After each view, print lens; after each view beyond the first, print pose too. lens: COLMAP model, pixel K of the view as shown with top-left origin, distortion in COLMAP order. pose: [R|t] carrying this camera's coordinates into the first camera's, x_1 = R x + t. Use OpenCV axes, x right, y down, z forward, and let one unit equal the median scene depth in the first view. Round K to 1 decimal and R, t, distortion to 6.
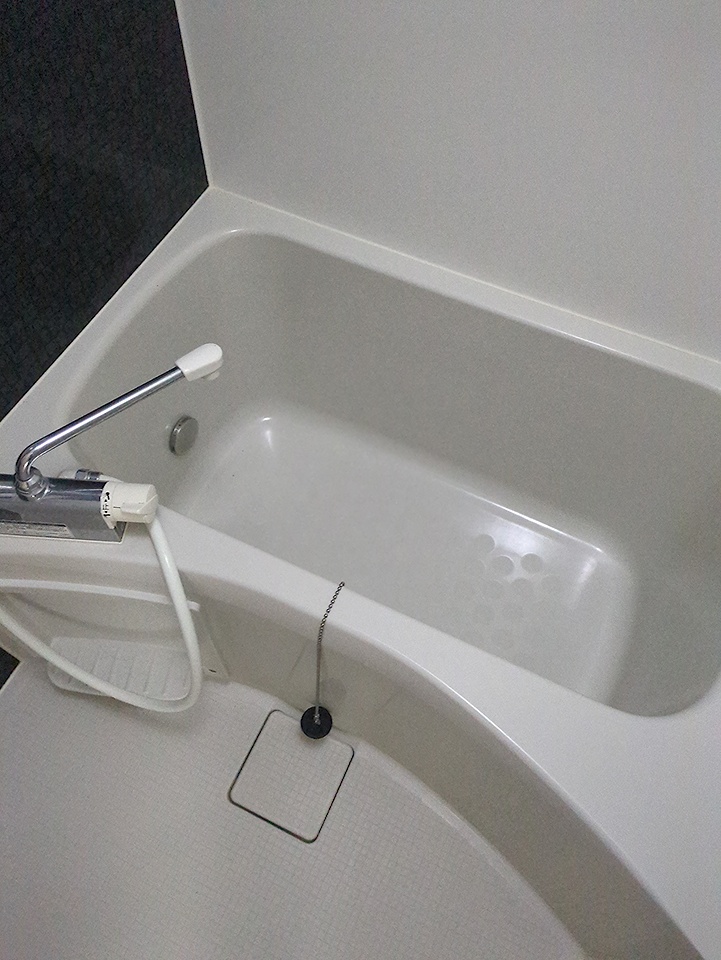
lens RADIAL K [[377.7, 0, 360.5], [0, 377.7, 480.0], [0, 0, 1]] dist [-0.000314, -0.000066]
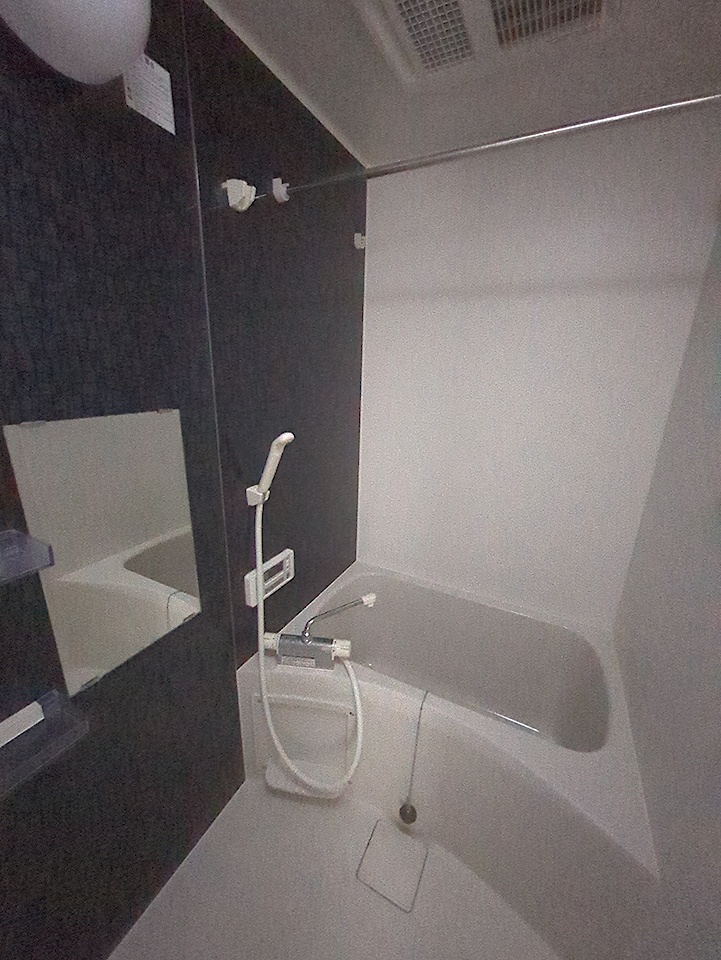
lens RADIAL K [[377.7, 0, 360.5], [0, 377.7, 480.0], [0, 0, 1]] dist [-0.000314, -0.000066]
pose [[0.998762, 0.047593, 0.014438, -0.552279], [-0.024917, 0.730076, -0.682911, 0.913837], [-0.043043, 0.681706, 0.730359, -1.574727]]
